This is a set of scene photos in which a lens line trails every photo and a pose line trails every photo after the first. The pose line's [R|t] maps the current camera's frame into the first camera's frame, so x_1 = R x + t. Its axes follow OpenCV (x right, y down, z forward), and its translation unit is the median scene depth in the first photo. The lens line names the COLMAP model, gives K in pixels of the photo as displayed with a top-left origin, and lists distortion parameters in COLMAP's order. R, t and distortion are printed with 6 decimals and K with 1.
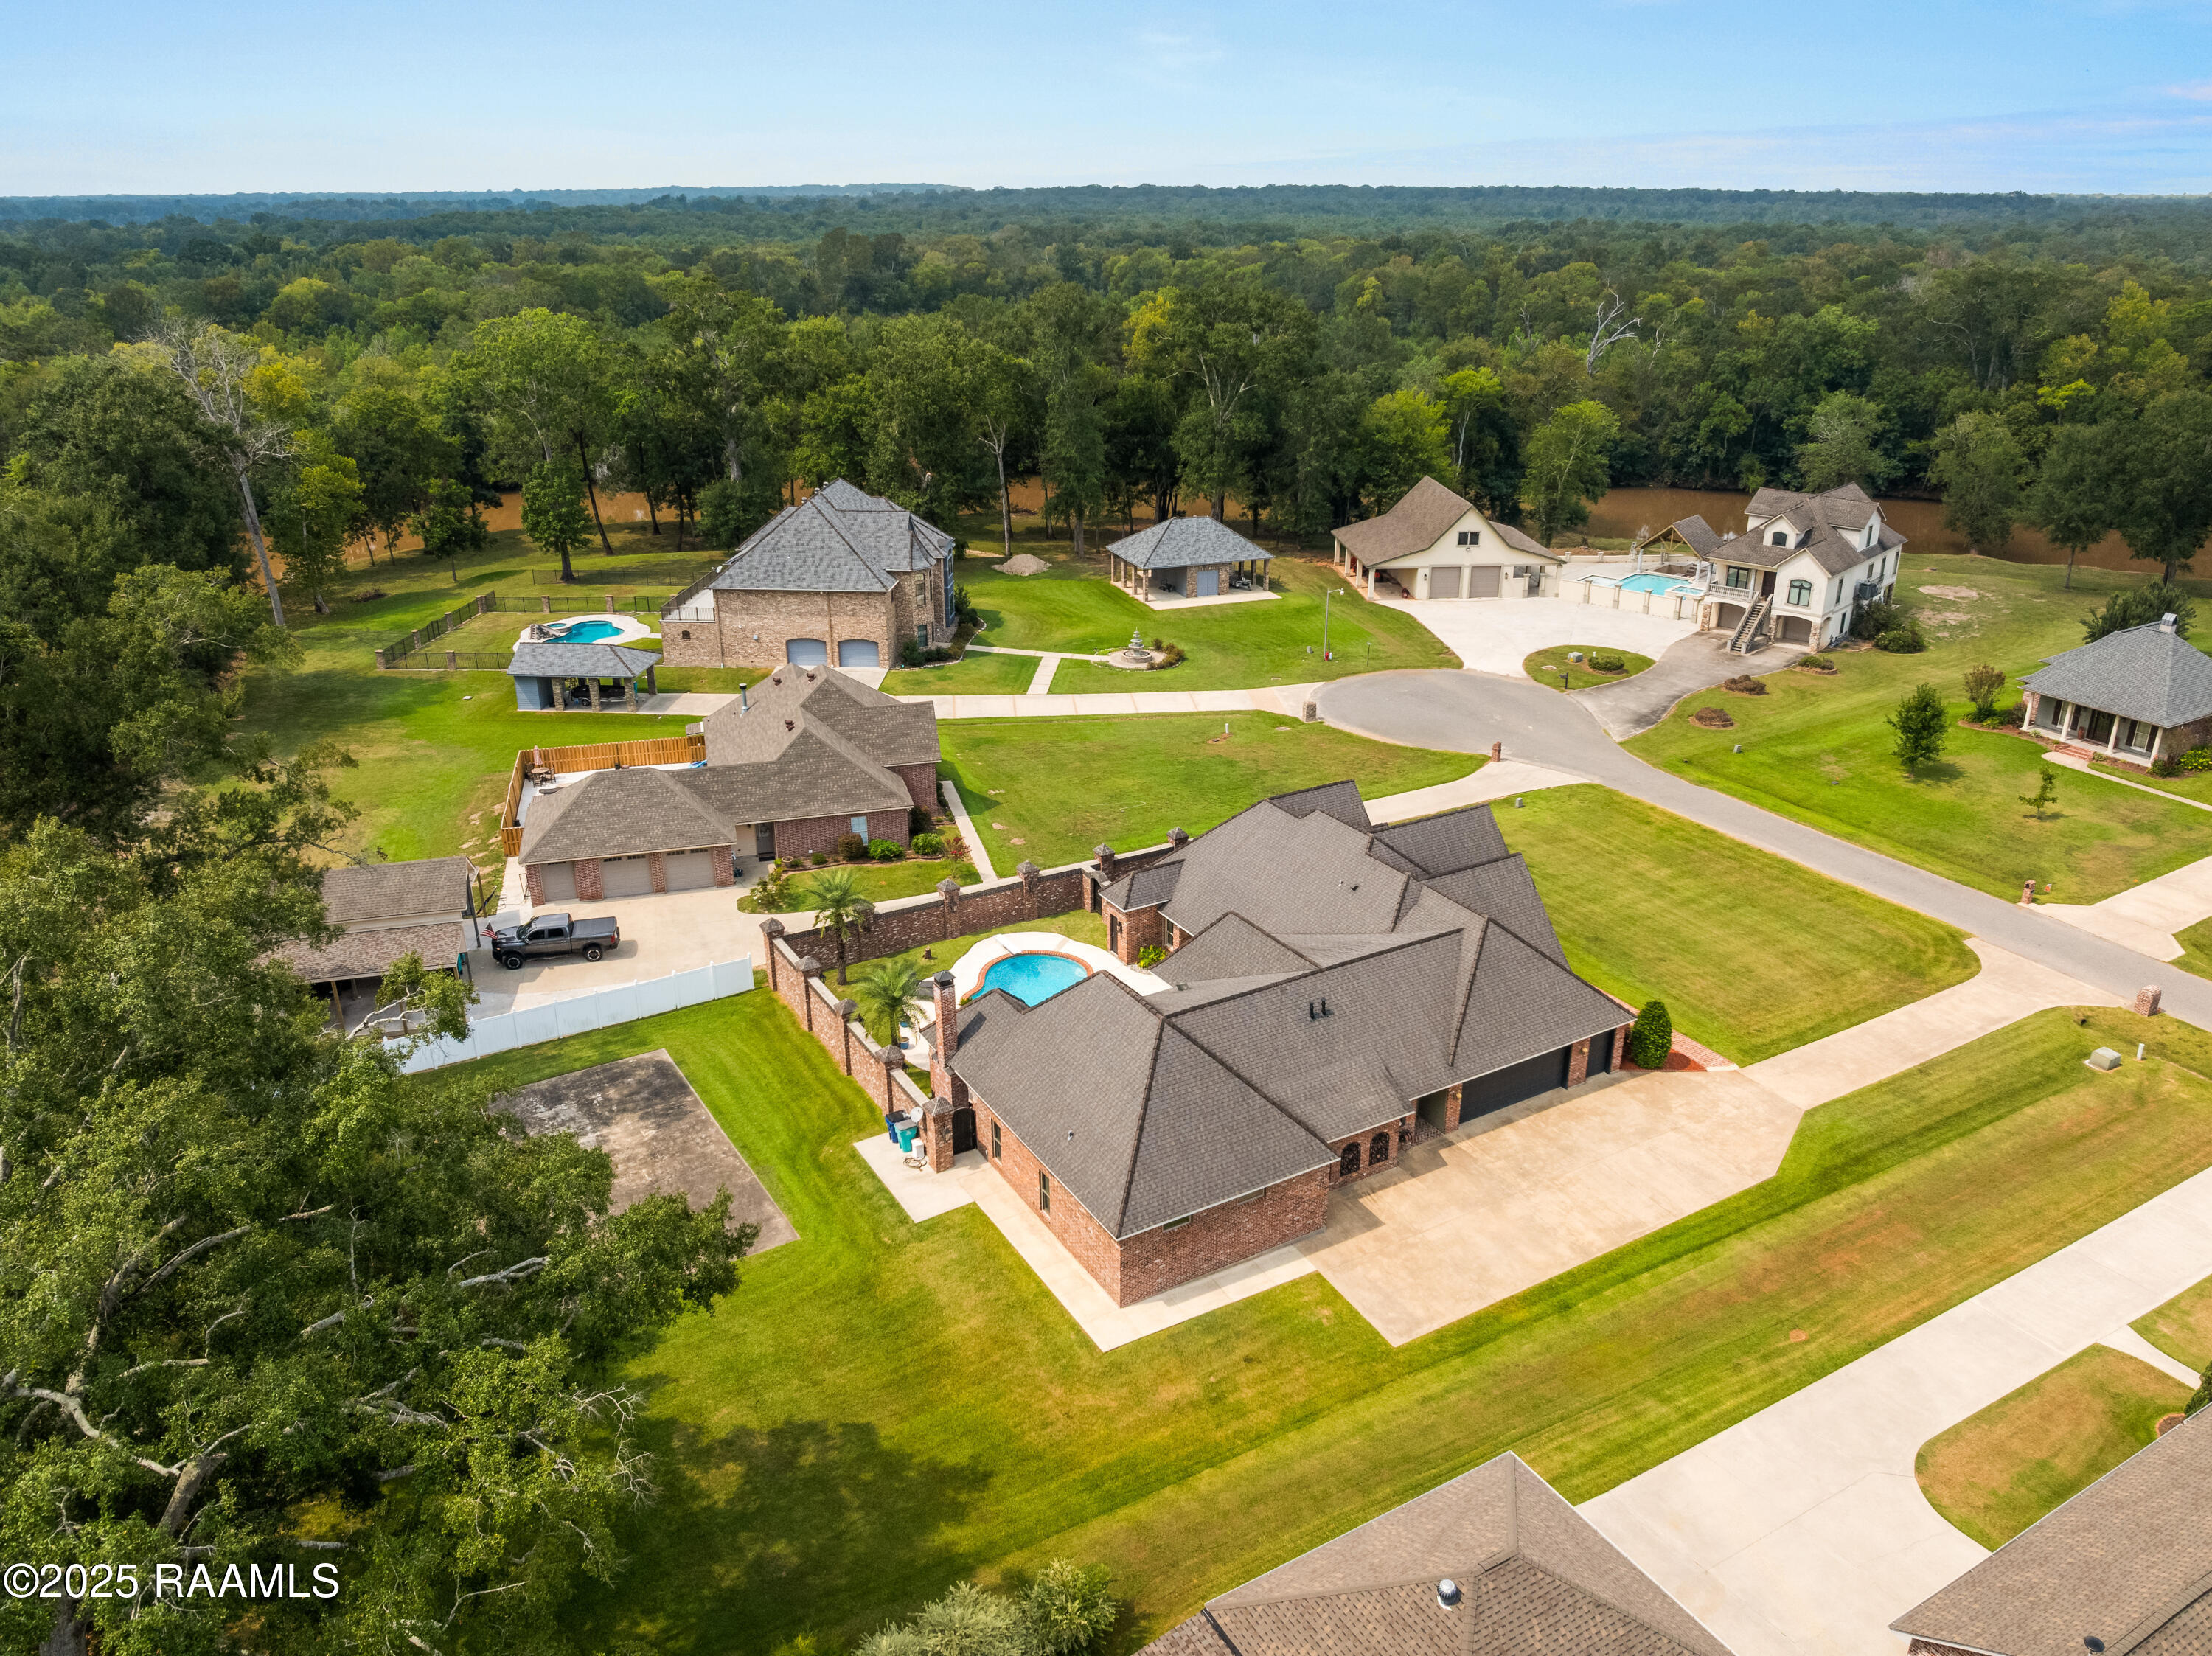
lens RADIAL K [[1602.9, 0, 1118.1], [0, 1602.9, 763.2], [0, 0, 1]] dist [-0.044156, 0.003833]
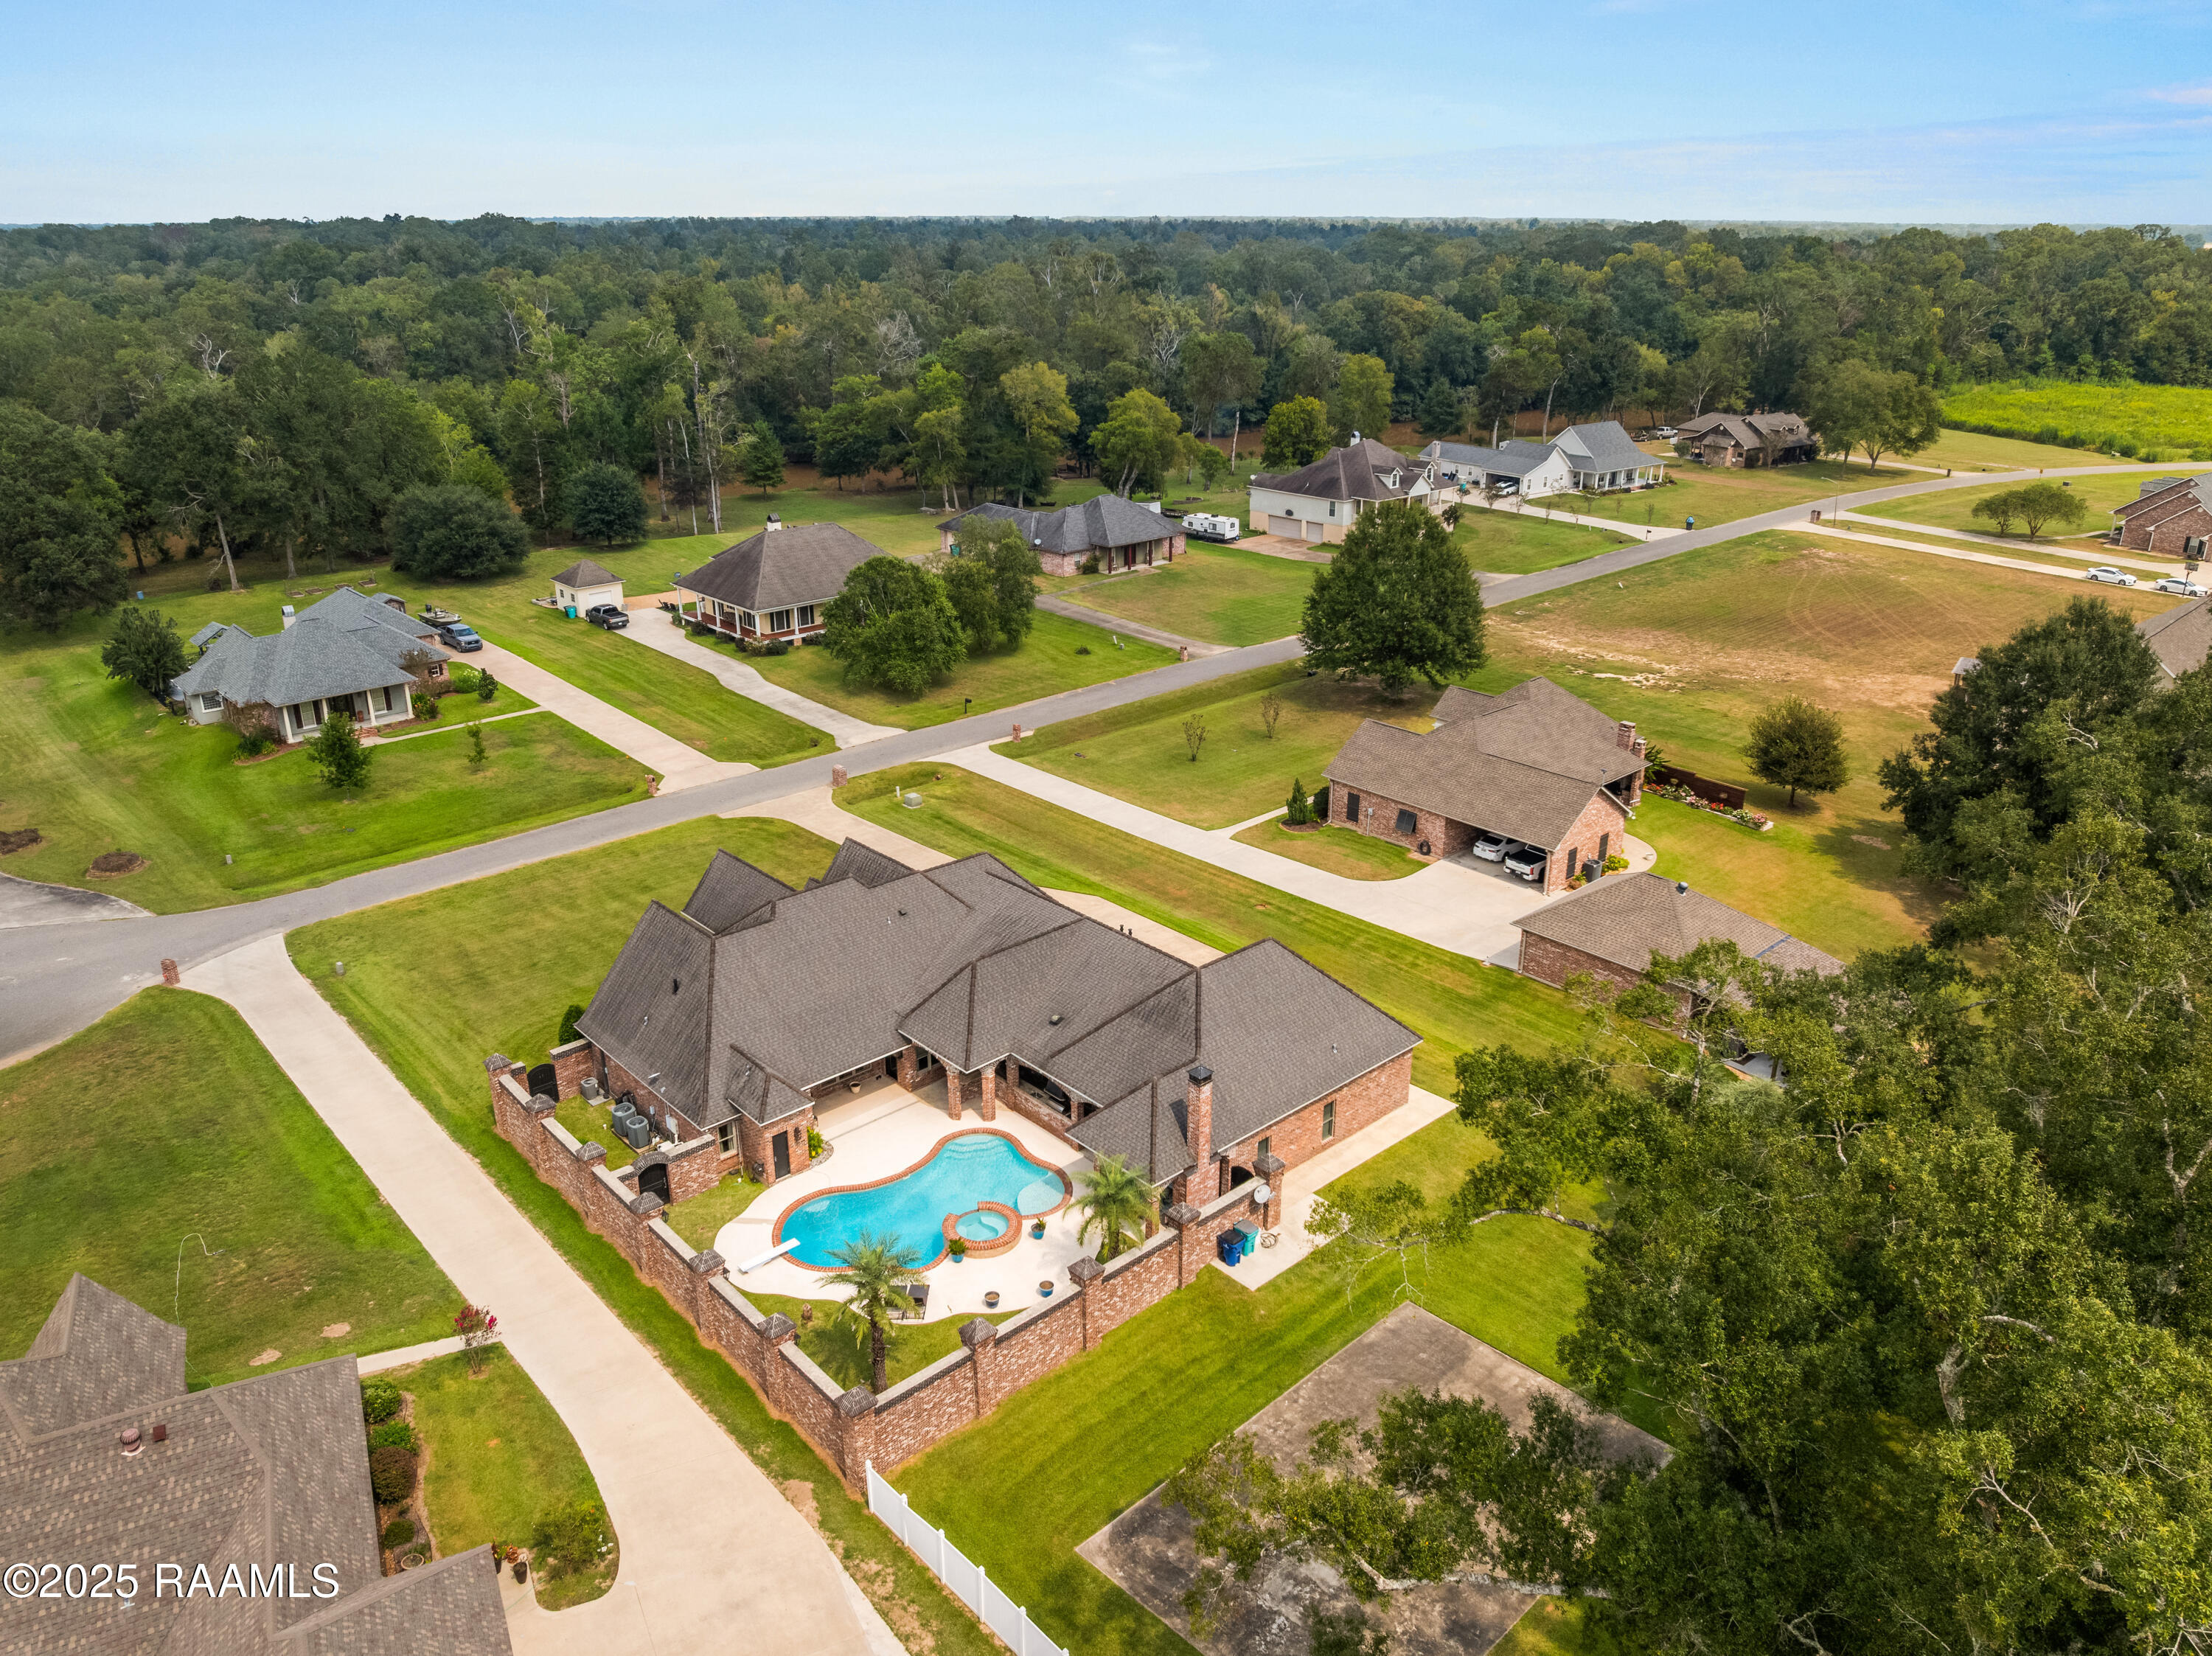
lens RADIAL K [[1557.5, 0, 1112.4], [0, 1557.5, 830.6], [0, 0, 1]] dist [-0.038850, 0.001331]
pose [[-0.205034, -0.359531, 0.910329, -0.747983], [0.333218, 0.848886, 0.410315, -0.322169], [-0.920286, 0.387466, -0.054248, 0.893141]]
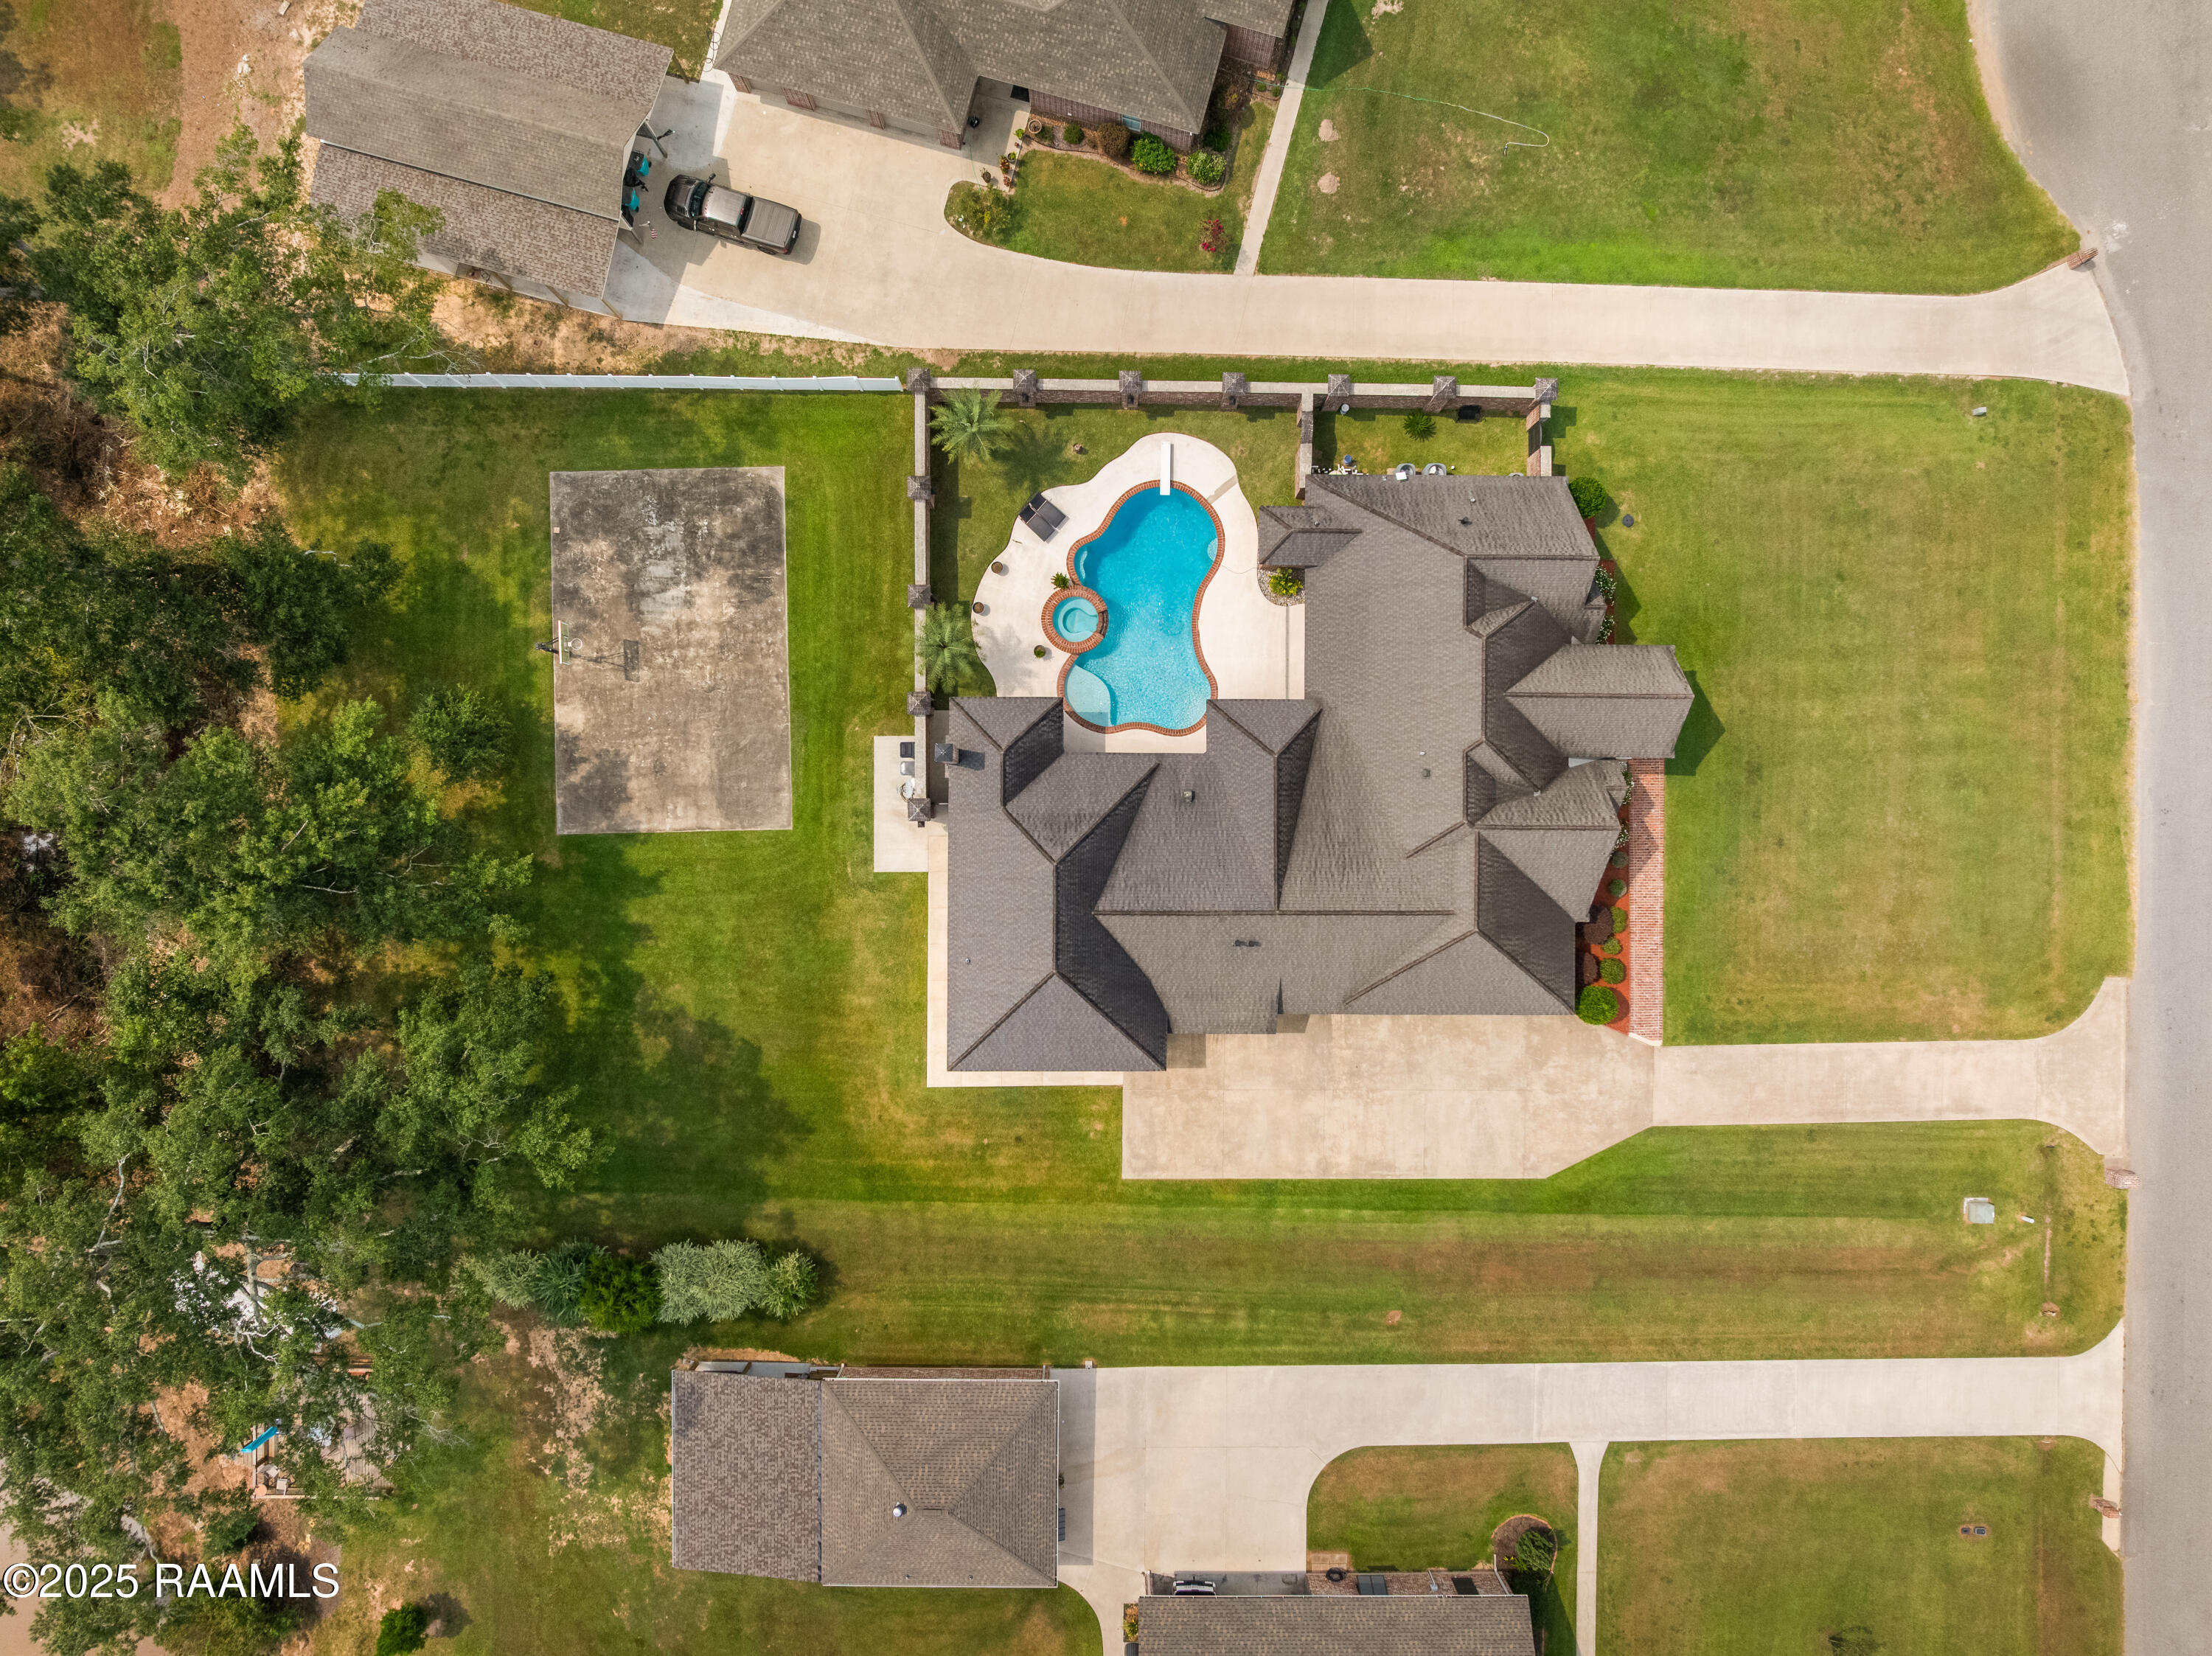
lens RADIAL K [[1557.5, 0, 1112.4], [0, 1557.5, 830.6], [0, 0, 1]] dist [-0.038850, 0.001331]
pose [[0.858020, 0.513461, 0.012616, -0.001569], [-0.187185, 0.289733, 0.938625, -0.701361], [0.478292, -0.807721, 0.344709, 0.568502]]
